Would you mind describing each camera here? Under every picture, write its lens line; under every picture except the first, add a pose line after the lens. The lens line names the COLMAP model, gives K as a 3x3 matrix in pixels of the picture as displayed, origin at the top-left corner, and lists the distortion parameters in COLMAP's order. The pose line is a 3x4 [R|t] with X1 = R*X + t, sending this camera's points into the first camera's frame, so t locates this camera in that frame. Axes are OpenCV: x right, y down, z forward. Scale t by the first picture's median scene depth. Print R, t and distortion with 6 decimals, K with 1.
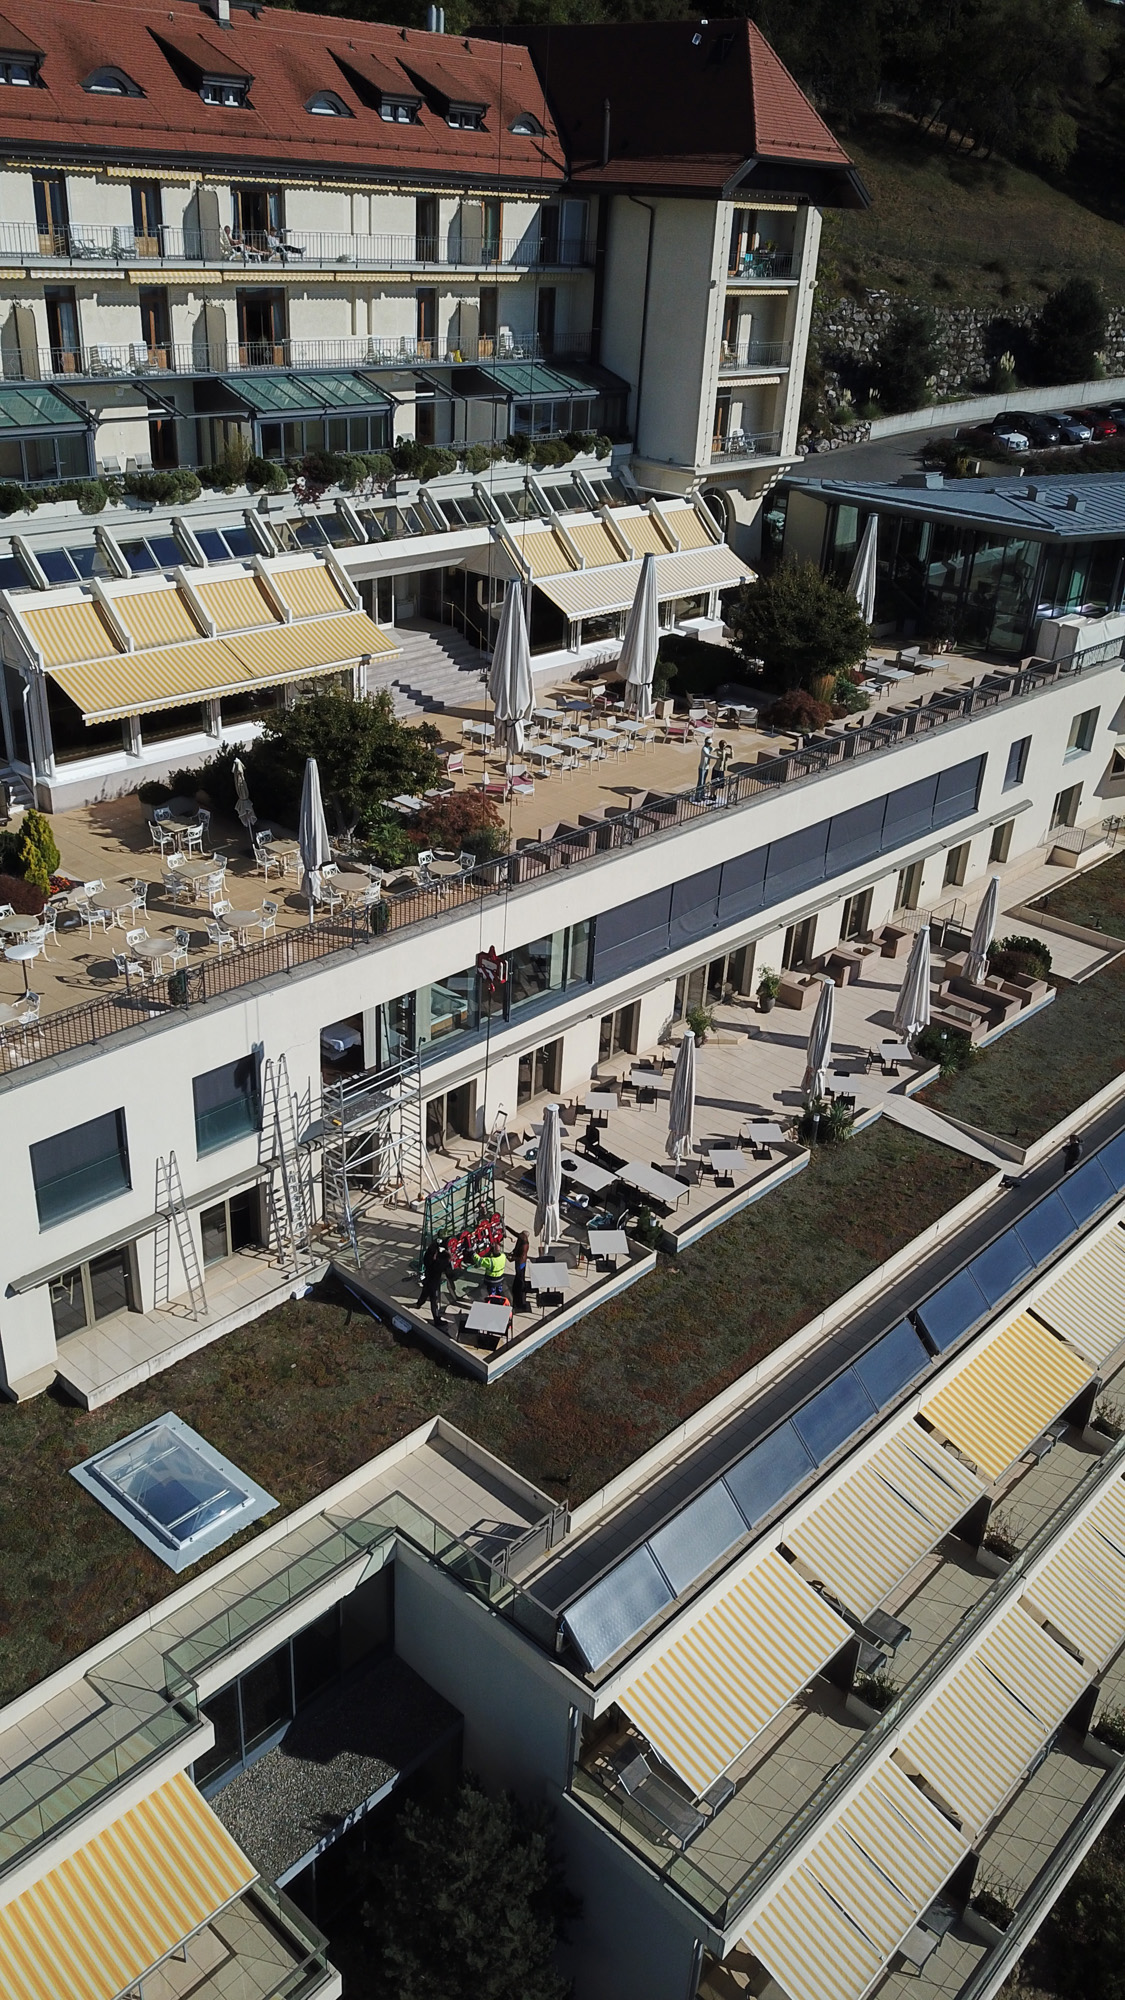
lens RADIAL K [[1520.3, 0, 562.5], [0, 1520.3, 1000.0], [0, 0, 1]] dist [0.091773, -0.135770]
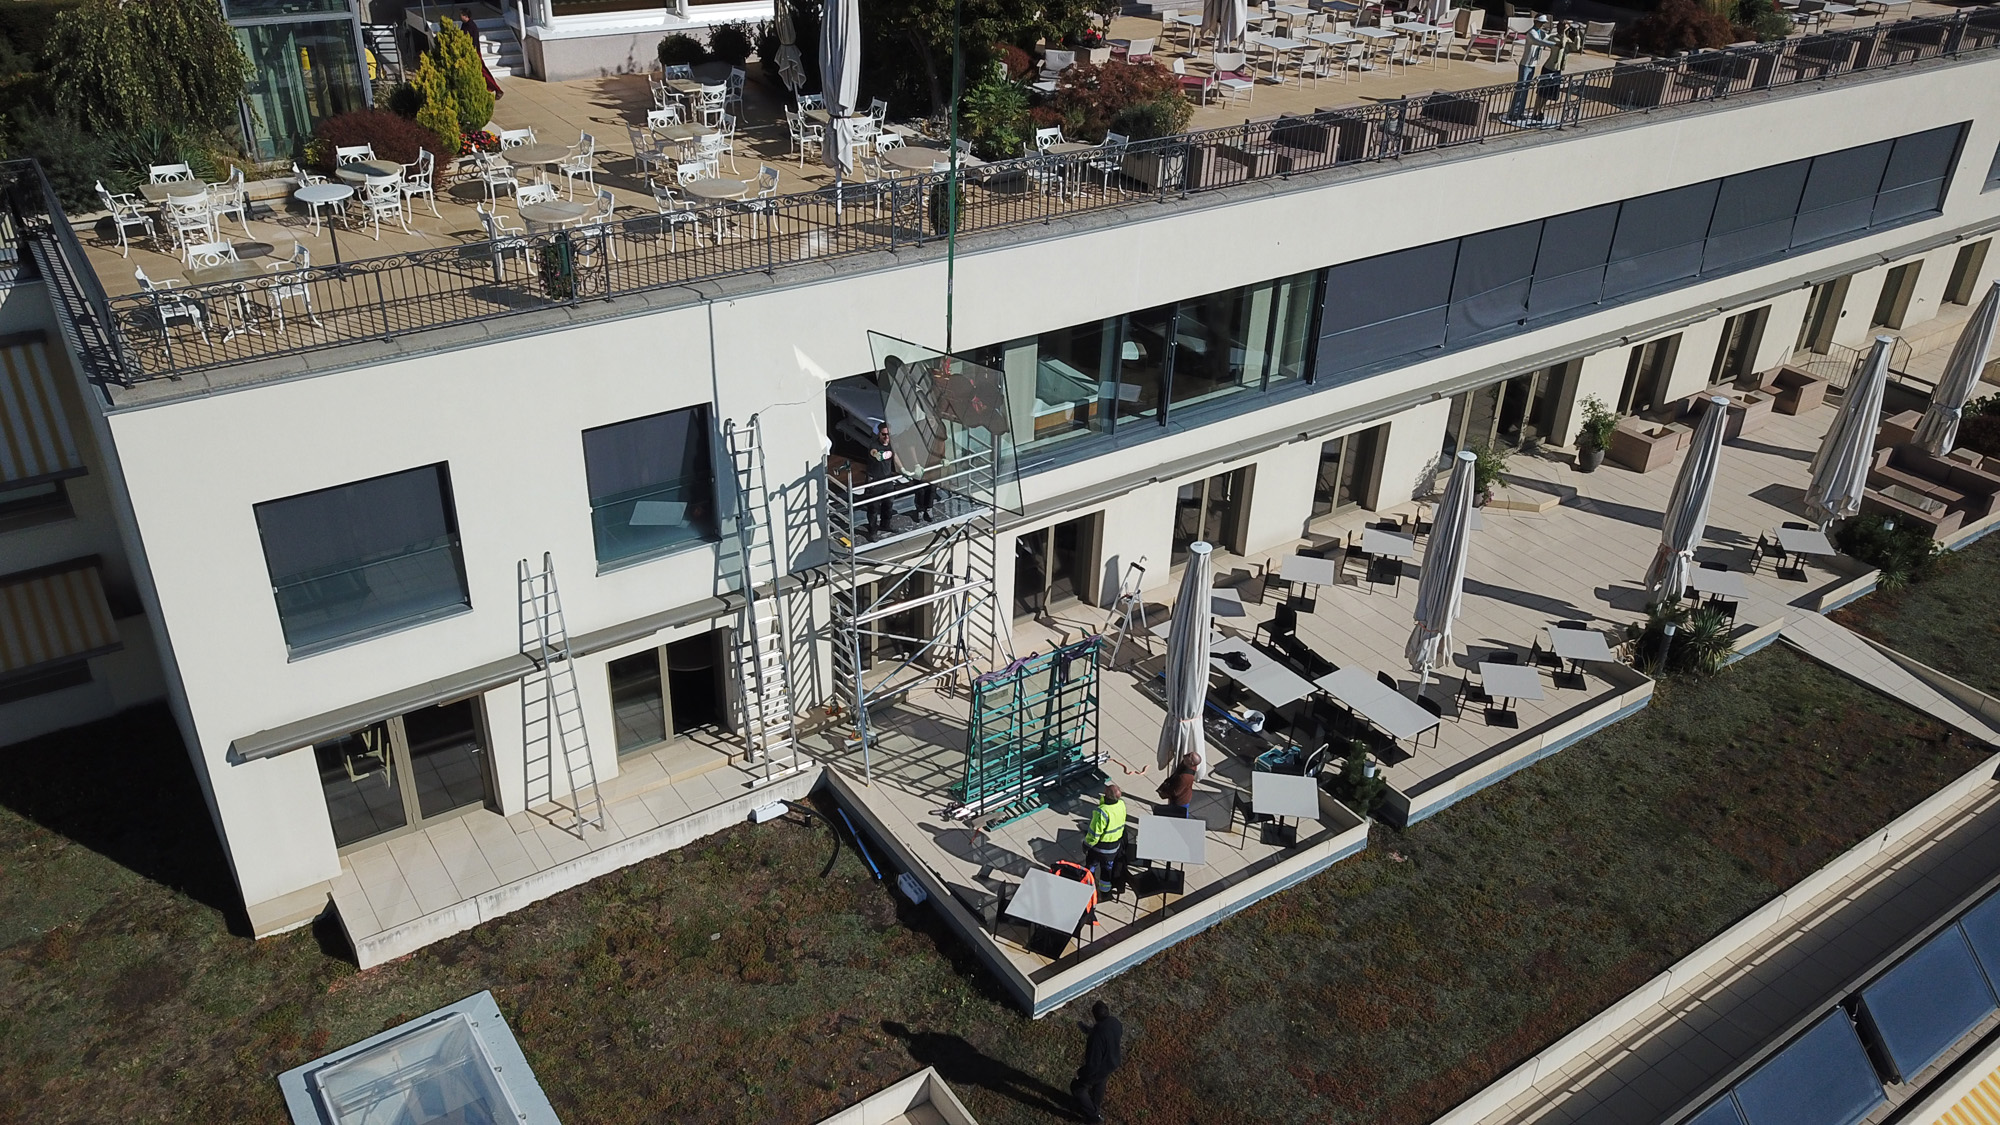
lens RADIAL K [[1528.9, 0, 1000.0], [0, 1528.9, 562.5], [0, 0, 1]] dist [-0.007047, 0.001634]
pose [[0.974489, 0.092711, -0.204391, 0.030079], [-0.086593, 0.995492, 0.038693, 0.050456], [0.207057, -0.020007, 0.978124, 0.357627]]
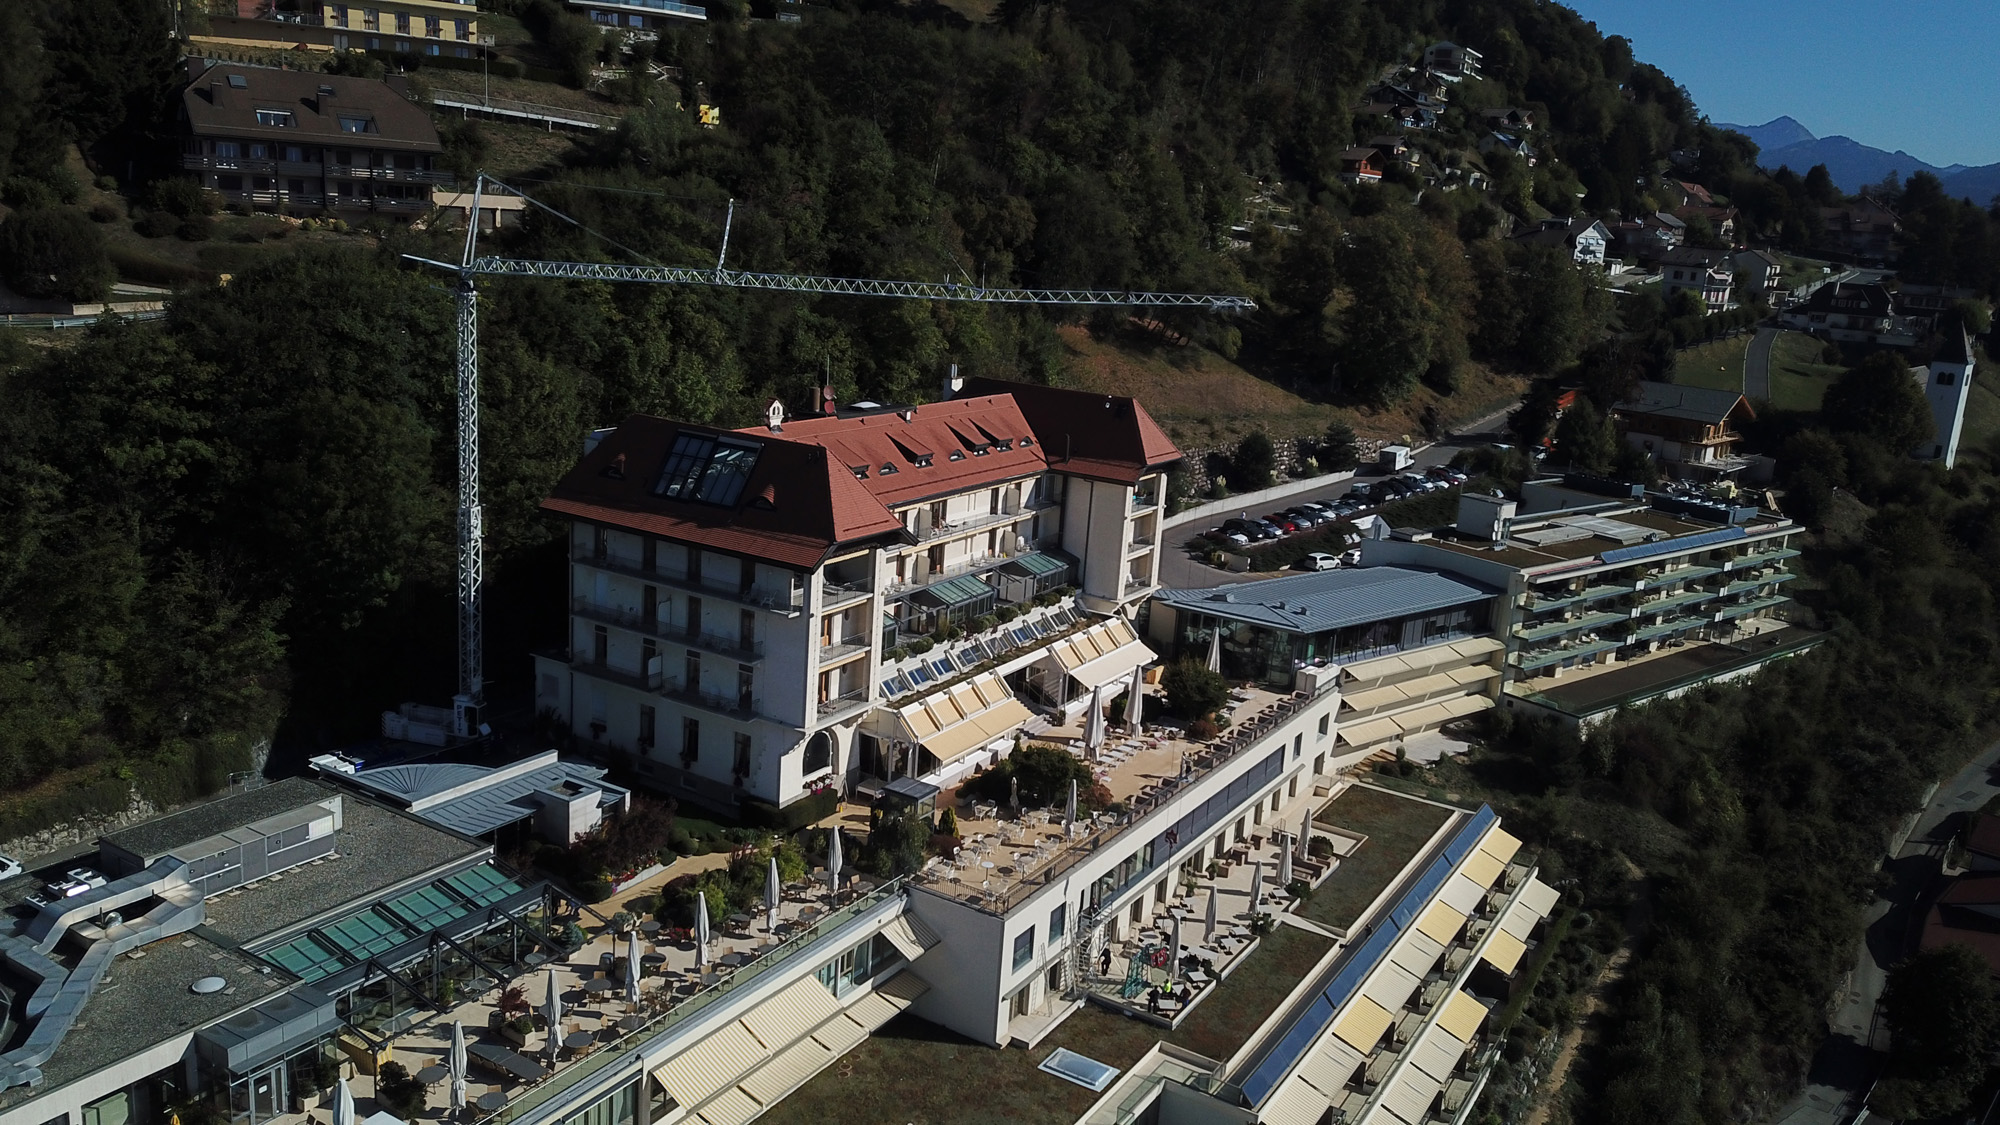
lens RADIAL K [[1520.3, 0, 1000.0], [0, 1520.3, 562.5], [0, 0, 1]] dist [0.091773, -0.135770]
pose [[0.982295, -0.031074, 0.184746, -0.602197], [0.072851, 0.971890, -0.223879, 0.038300], [-0.172596, 0.233374, 0.956947, -1.202066]]
